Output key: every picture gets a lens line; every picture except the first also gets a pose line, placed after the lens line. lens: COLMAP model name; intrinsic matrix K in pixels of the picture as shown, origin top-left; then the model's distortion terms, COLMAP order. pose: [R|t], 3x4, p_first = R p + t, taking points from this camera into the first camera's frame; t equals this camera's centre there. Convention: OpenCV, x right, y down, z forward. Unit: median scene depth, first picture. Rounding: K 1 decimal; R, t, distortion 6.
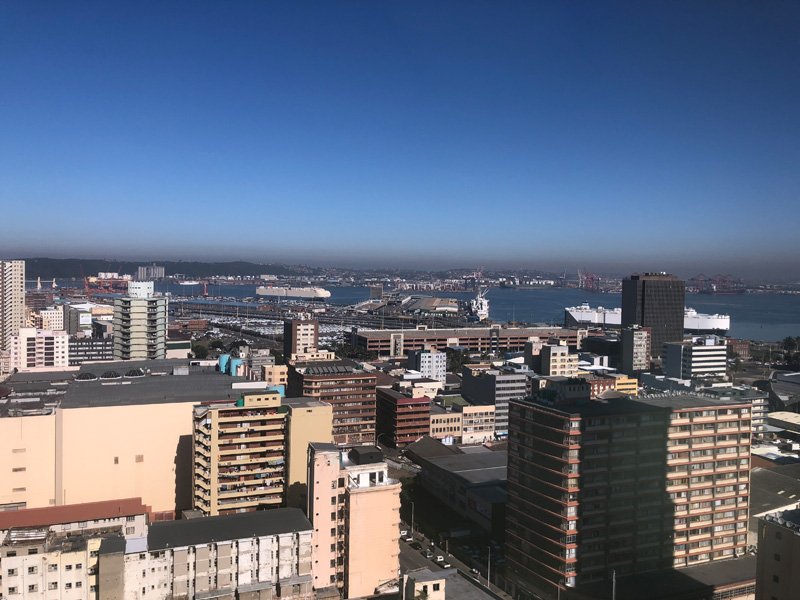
lens RADIAL K [[651.1, 0, 393.8], [0, 651.1, 301.9], [0, 0, 1]] dist [0.034004, -0.049994]
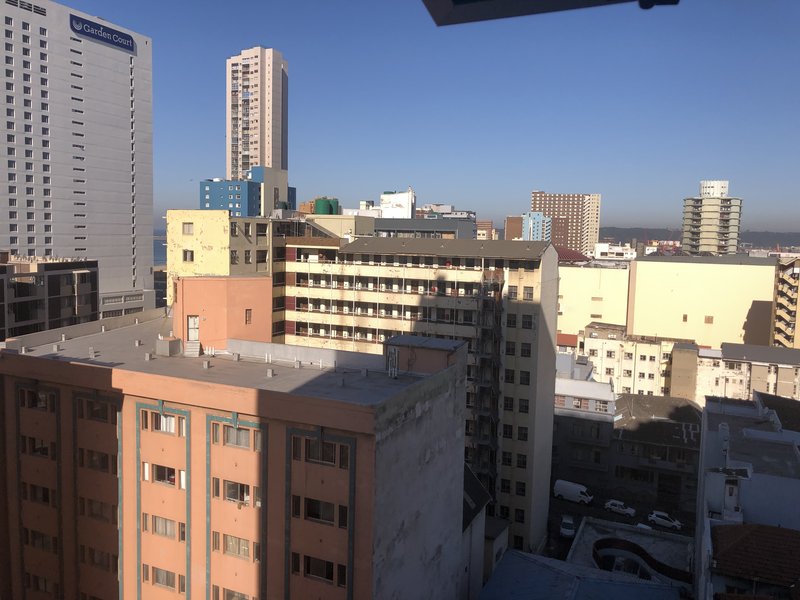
lens RADIAL K [[651.1, 0, 398.5], [0, 651.1, 291.5], [0, 0, 1]] dist [0.034004, -0.049994]
pose [[0.694320, 0.062877, -0.716914, -0.019175], [-0.041697, 0.998017, 0.047149, 0.187712], [0.718457, -0.002844, 0.695565, -0.002100]]
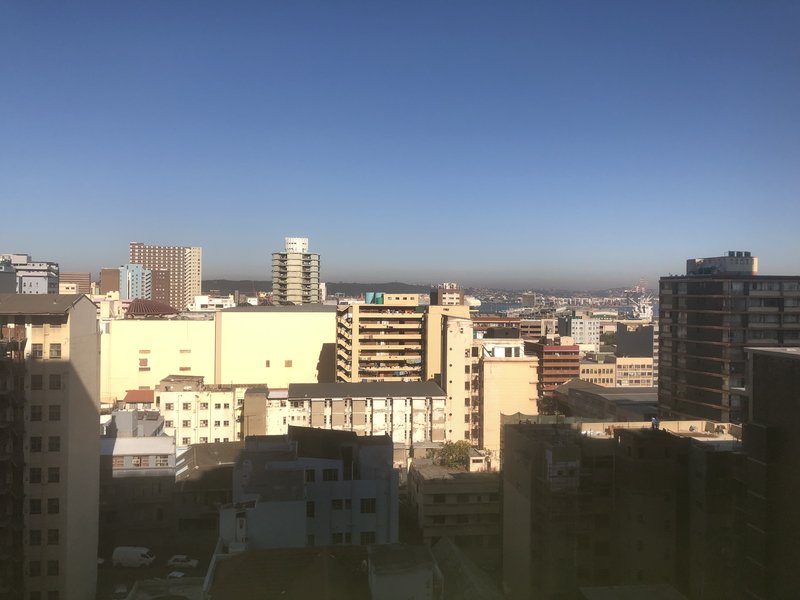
lens RADIAL K [[651.1, 0, 397.2], [0, 651.1, 294.8], [0, 0, 1]] dist [0.034004, -0.049994]
pose [[0.973754, -0.007935, -0.227464, 0.023250], [-0.001346, 0.999174, -0.040616, 0.187448], [0.227599, 0.039856, 0.972939, 0.015070]]
